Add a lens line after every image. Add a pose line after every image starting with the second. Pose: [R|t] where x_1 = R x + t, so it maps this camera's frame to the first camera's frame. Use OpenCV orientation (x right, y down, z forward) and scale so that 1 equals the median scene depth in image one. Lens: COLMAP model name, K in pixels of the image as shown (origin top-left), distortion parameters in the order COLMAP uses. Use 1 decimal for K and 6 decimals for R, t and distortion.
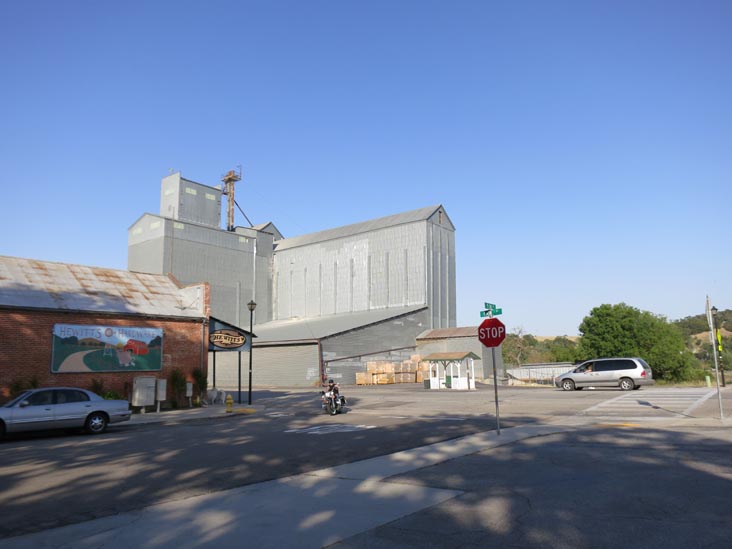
lens RADIAL K [[567.9, 0, 351.0], [0, 567.9, 274.5], [0, 0, 1]] dist [-0.043280, 0.004980]
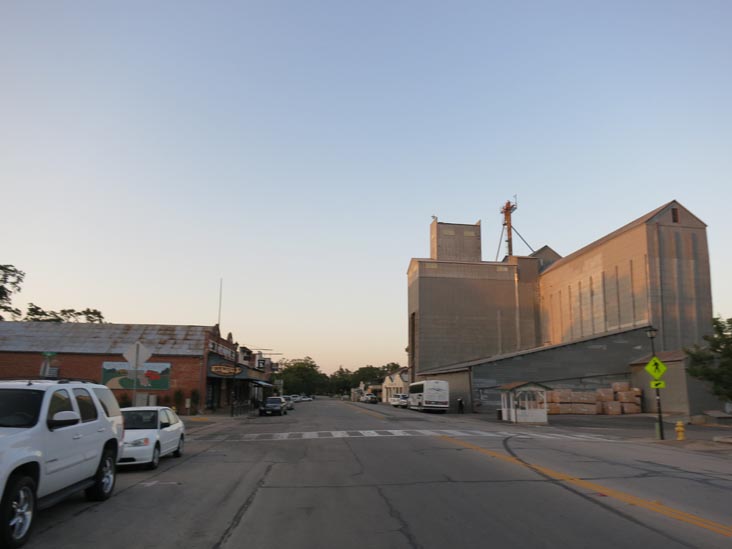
lens RADIAL K [[567.9, 0, 351.0], [0, 567.9, 274.5], [0, 0, 1]] dist [-0.043280, 0.004980]
pose [[0.688005, -0.118722, -0.715929, 0.433526], [0.089022, 0.992884, -0.079100, 0.007303], [0.720226, -0.009312, 0.693678, 0.099972]]
